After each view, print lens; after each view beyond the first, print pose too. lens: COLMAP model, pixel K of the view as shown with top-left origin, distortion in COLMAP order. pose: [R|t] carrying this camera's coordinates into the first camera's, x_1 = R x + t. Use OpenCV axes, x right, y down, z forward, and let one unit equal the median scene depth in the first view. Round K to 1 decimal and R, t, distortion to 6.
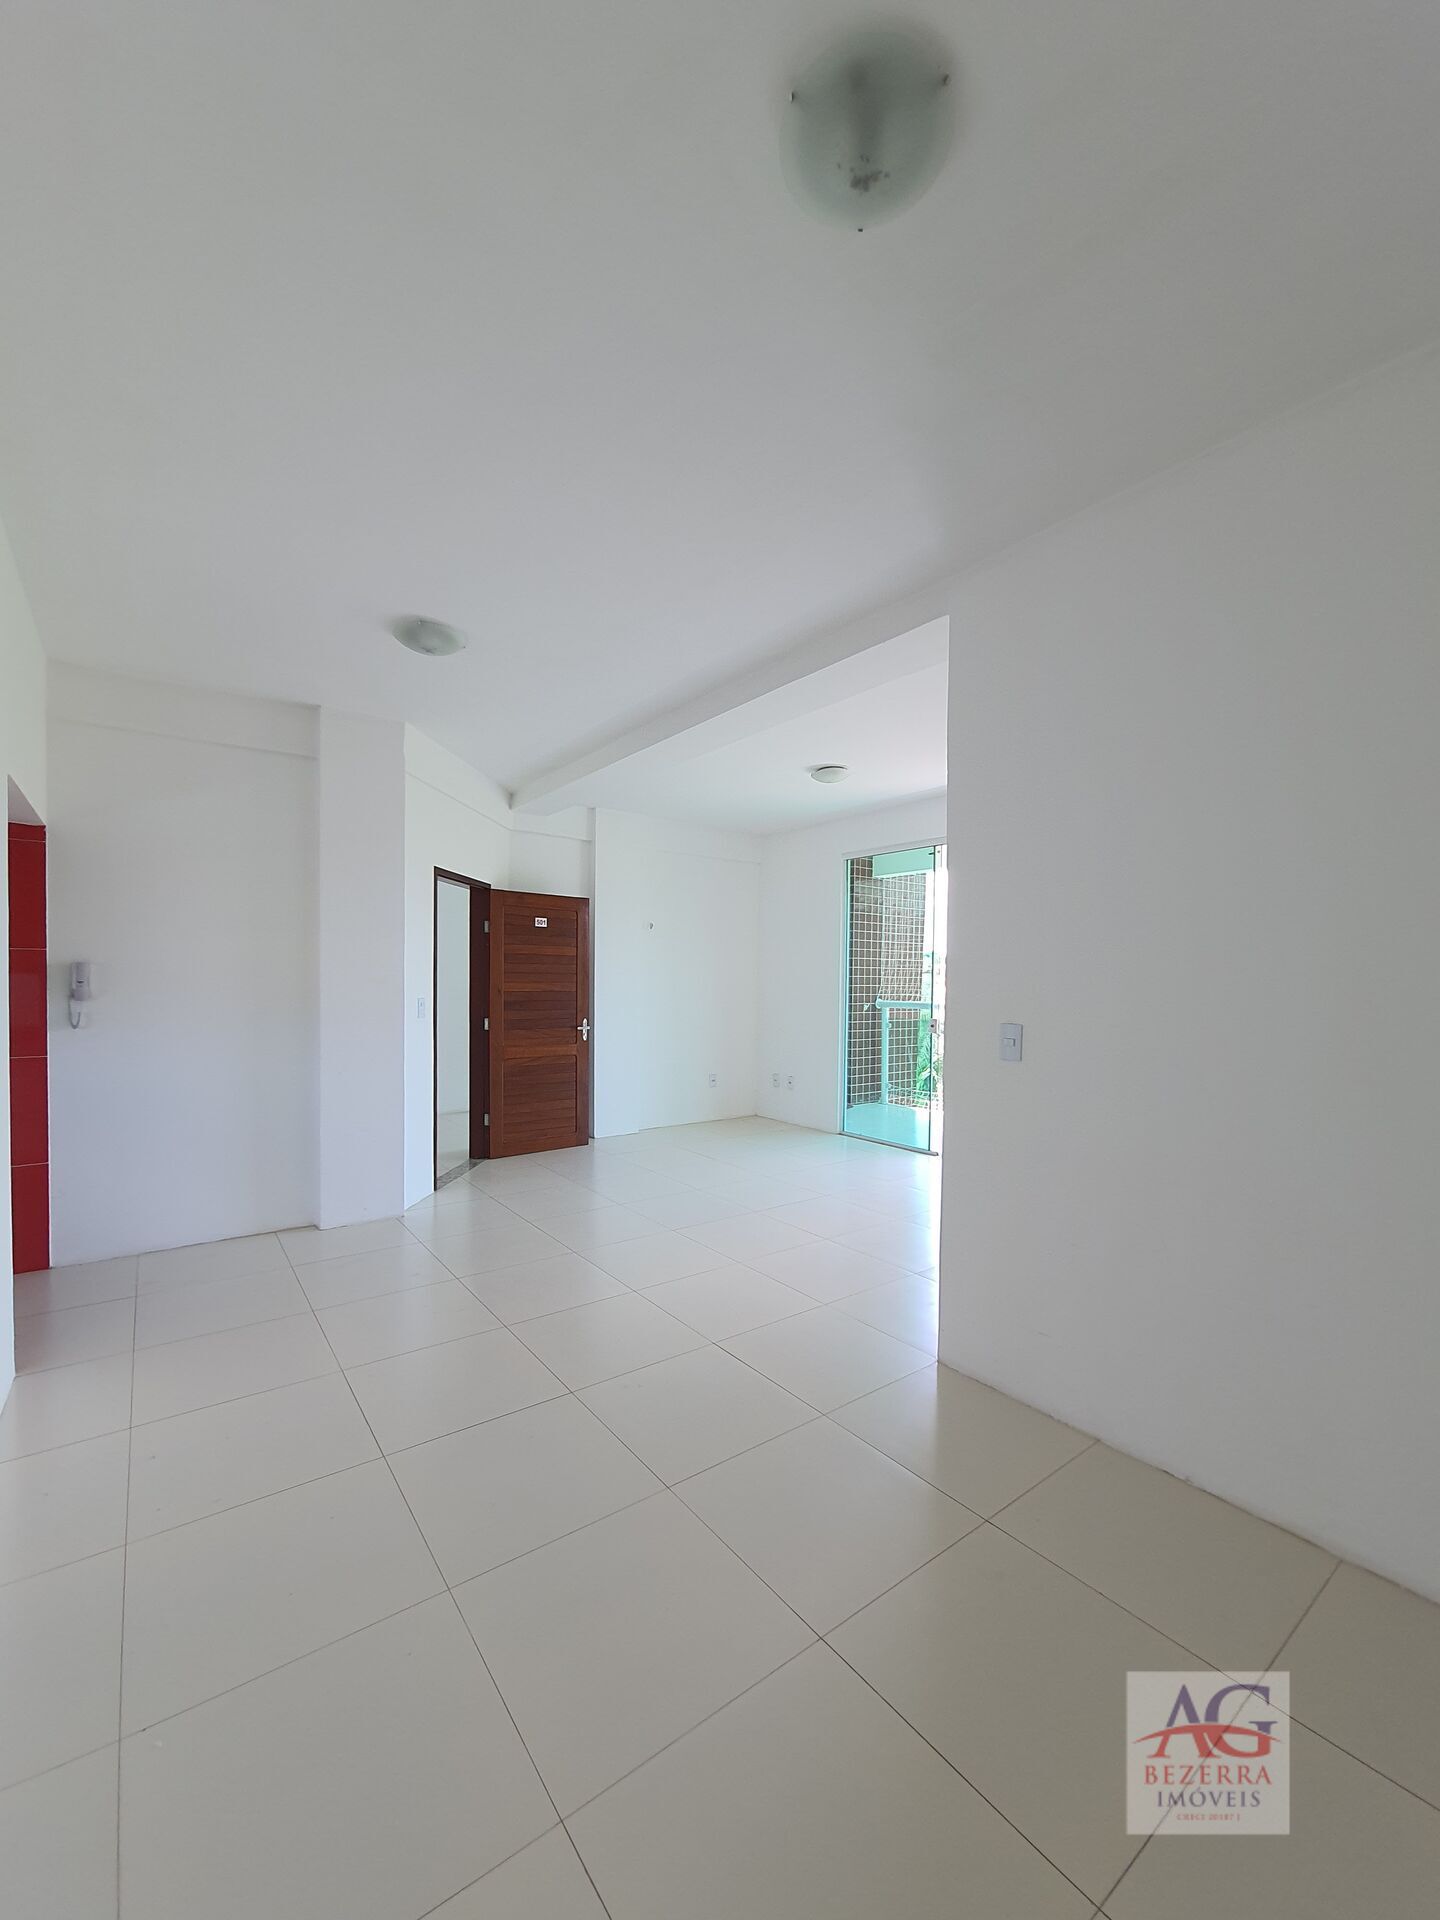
lens RADIAL K [[769.8, 0, 714.4], [0, 769.8, 993.4], [0, 0, 1]] dist [-0.009333, 0.000013]
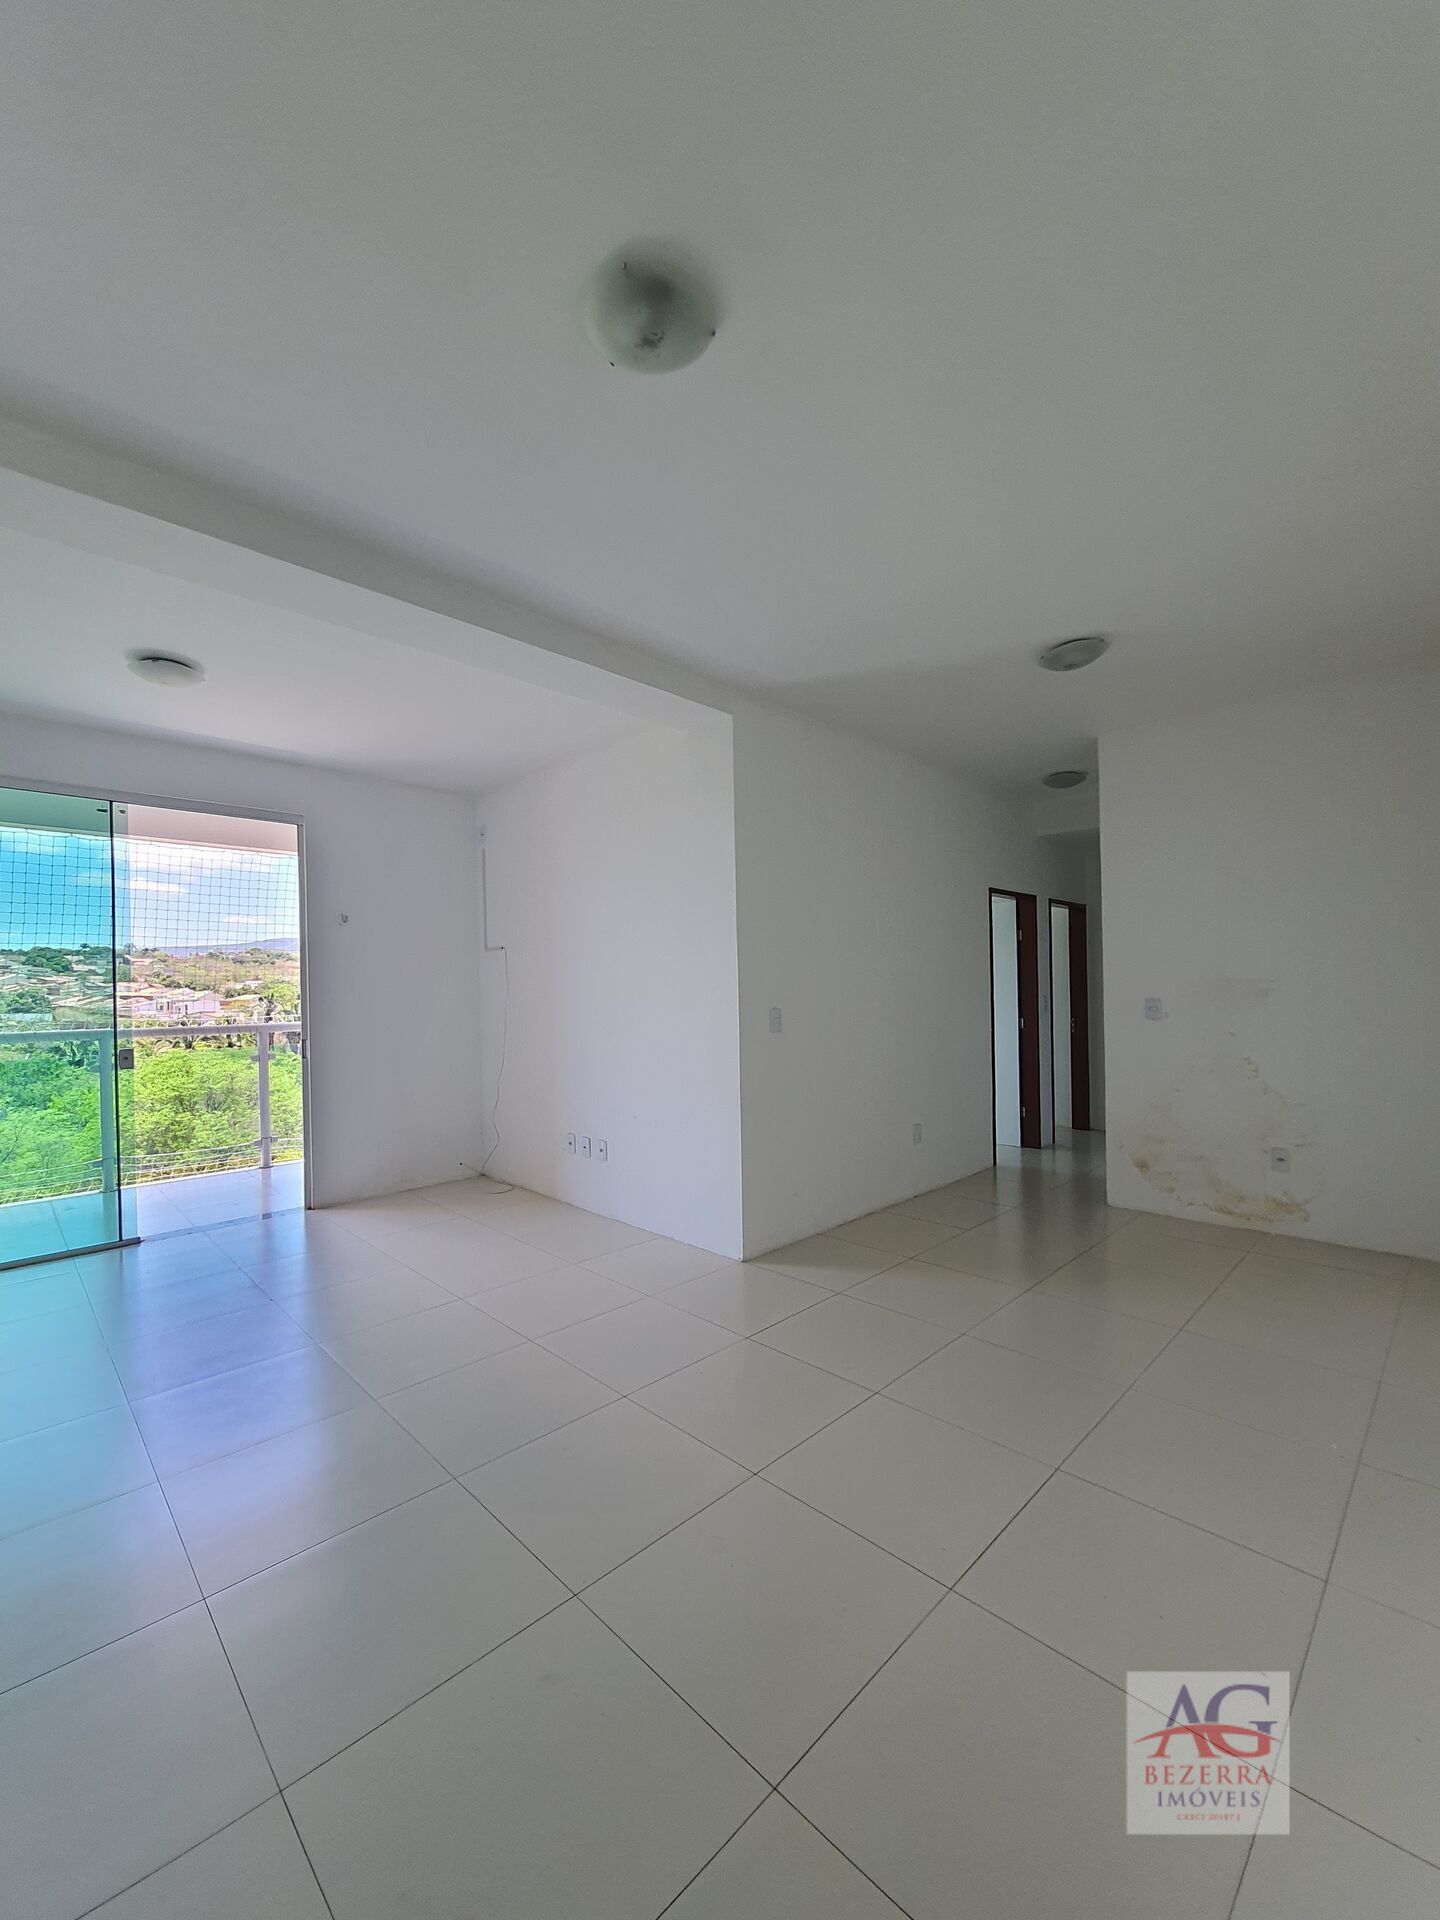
lens RADIAL K [[765.0, 0, 715.8], [0, 765.0, 990.9], [0, 0, 1]] dist [-0.006578, -0.000346]
pose [[-0.143376, -0.011505, 0.989601, -0.478116], [0.038721, 0.999102, 0.017226, -0.010938], [-0.988911, 0.040788, -0.142801, 0.570371]]
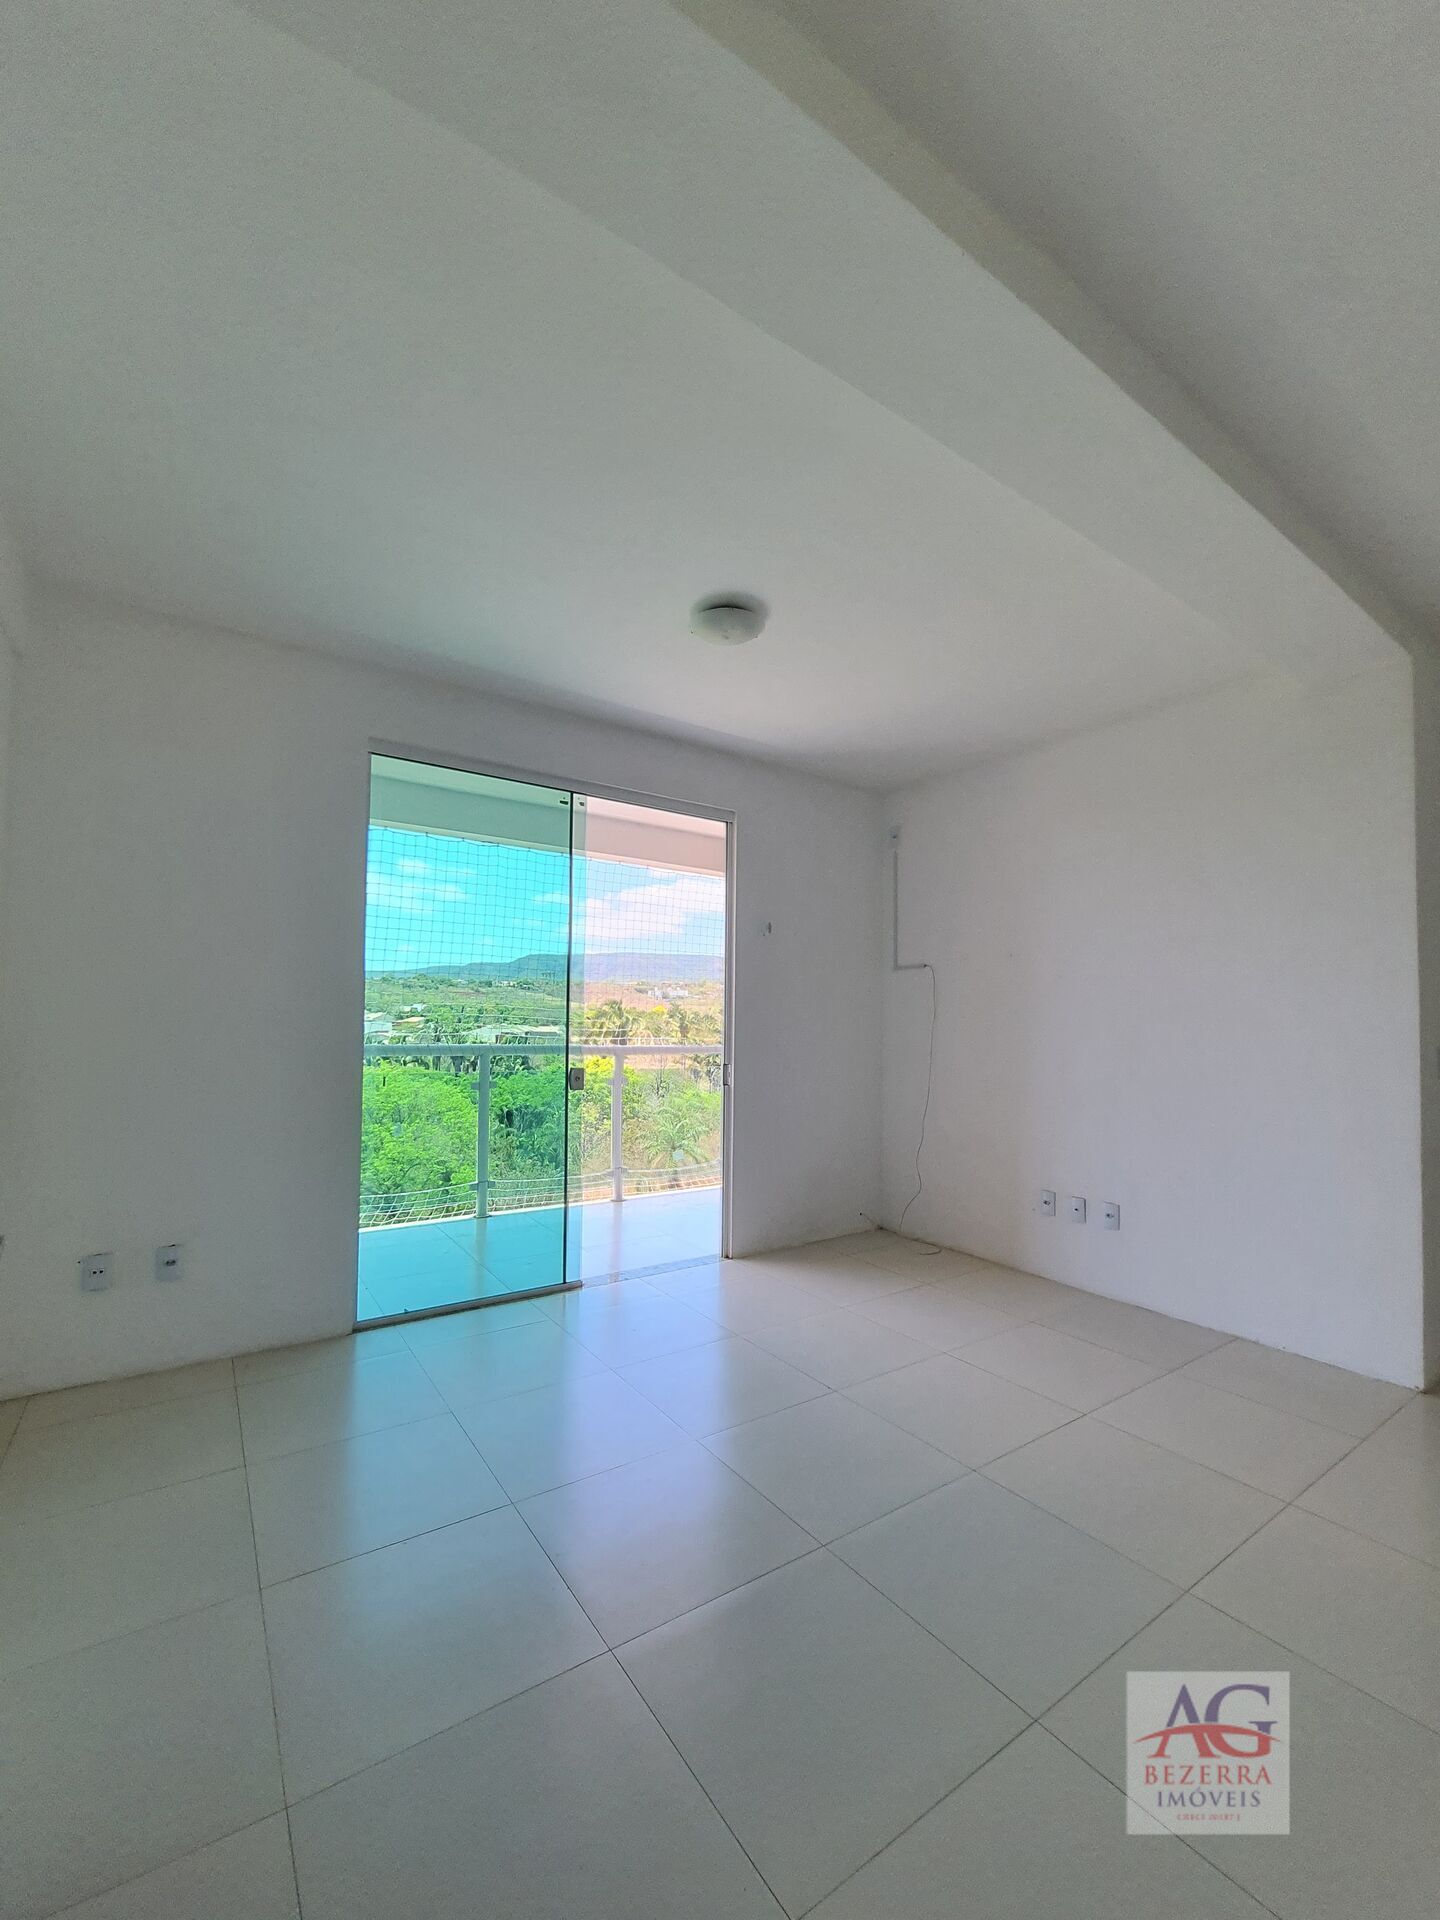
lens RADIAL K [[774.6, 0, 718.8], [0, 774.6, 997.2], [0, 0, 1]] dist [-0.008057, 0.000080]
pose [[0.029609, 0.022832, 0.999301, -0.345096], [0.009850, 0.999684, -0.023133, -0.007961], [-0.999513, 0.010528, 0.029375, 0.864447]]
